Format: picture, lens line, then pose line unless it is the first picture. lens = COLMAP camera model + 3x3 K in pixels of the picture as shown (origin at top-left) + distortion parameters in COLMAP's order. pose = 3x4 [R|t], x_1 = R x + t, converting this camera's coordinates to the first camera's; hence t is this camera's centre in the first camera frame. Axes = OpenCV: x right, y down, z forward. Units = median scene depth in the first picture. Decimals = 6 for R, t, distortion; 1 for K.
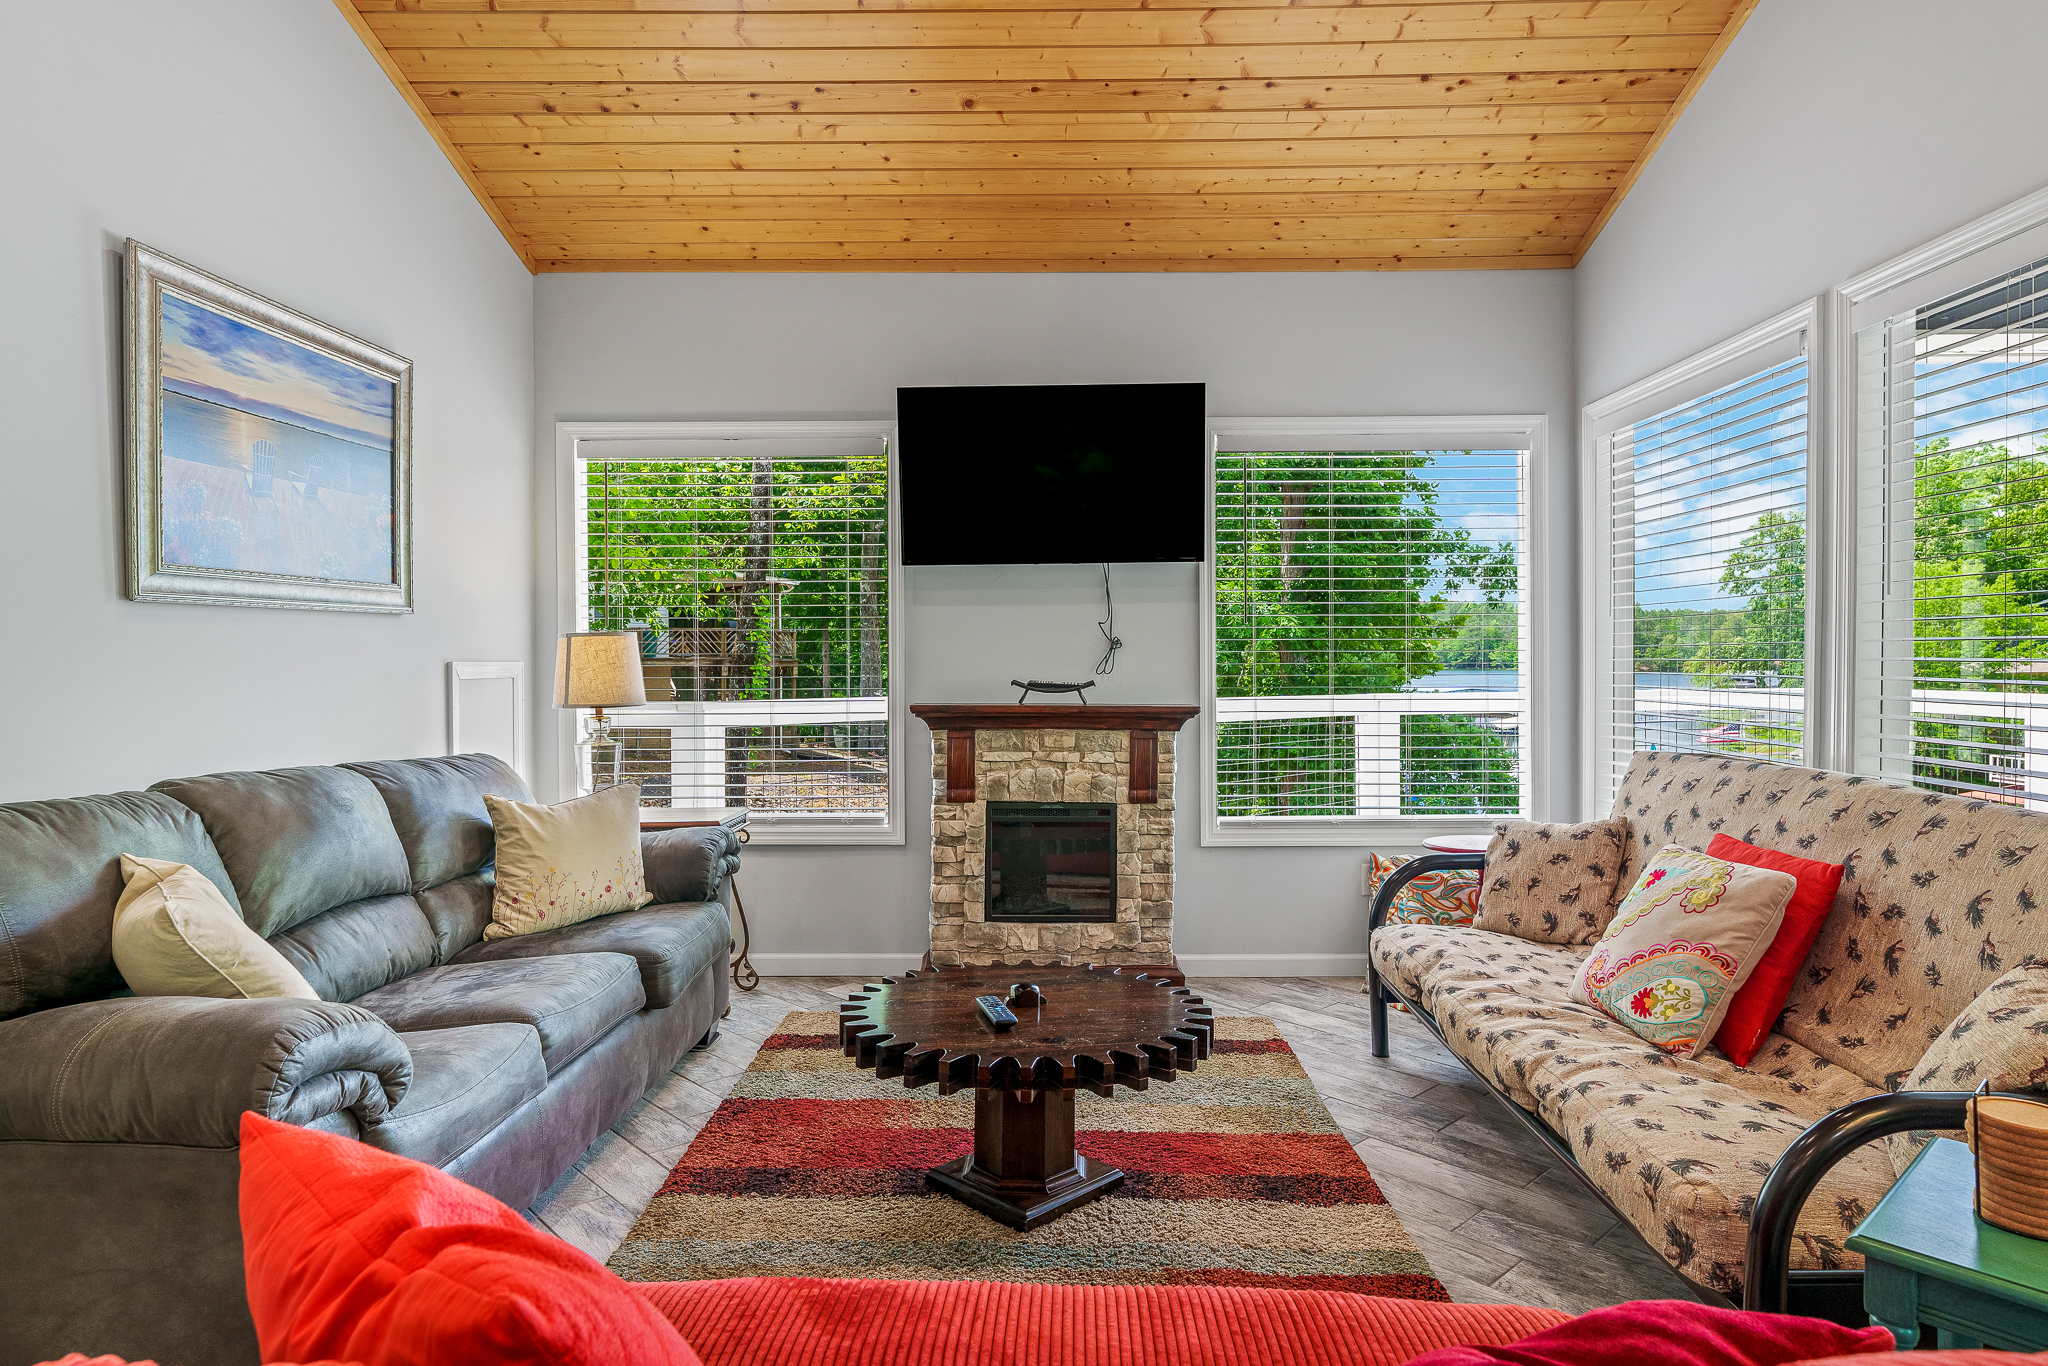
lens RADIAL K [[1179.6, 0, 1036.5], [0, 1179.6, 667.7], [0, 0, 1]] dist [-0.002467, 0.007235]
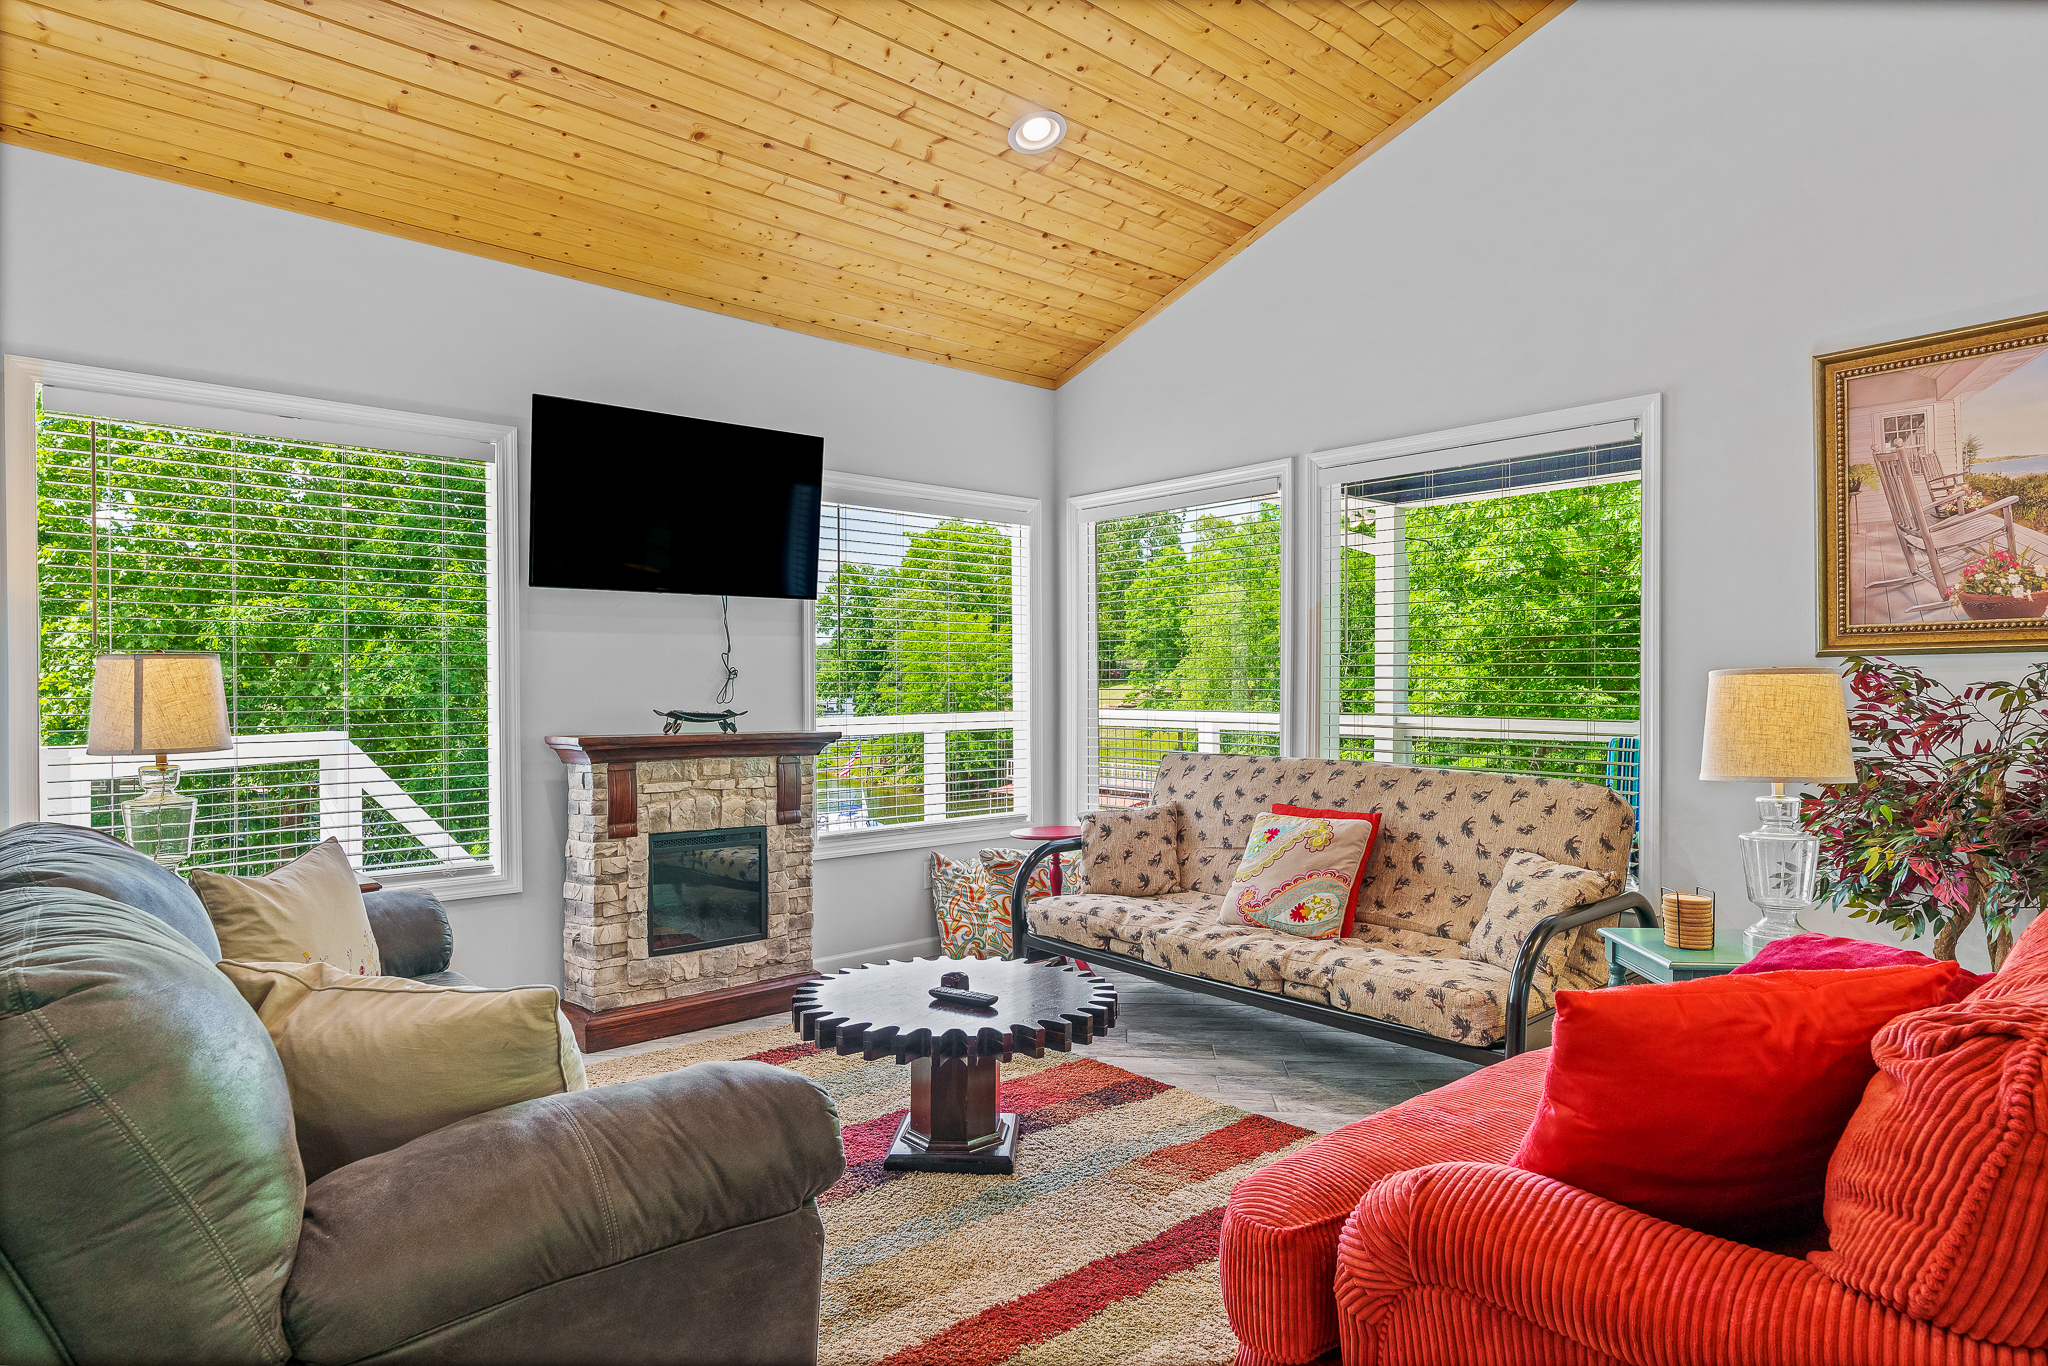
lens RADIAL K [[1179.6, 0, 1022.3], [0, 1179.6, 686.8], [0, 0, 1]] dist [-0.002467, 0.007235]
pose [[0.731432, 0.001272, 0.681913, -0.485709], [0.003569, 0.999977, -0.005694, -0.002310], [-0.681905, 0.006598, 0.731411, 0.072537]]
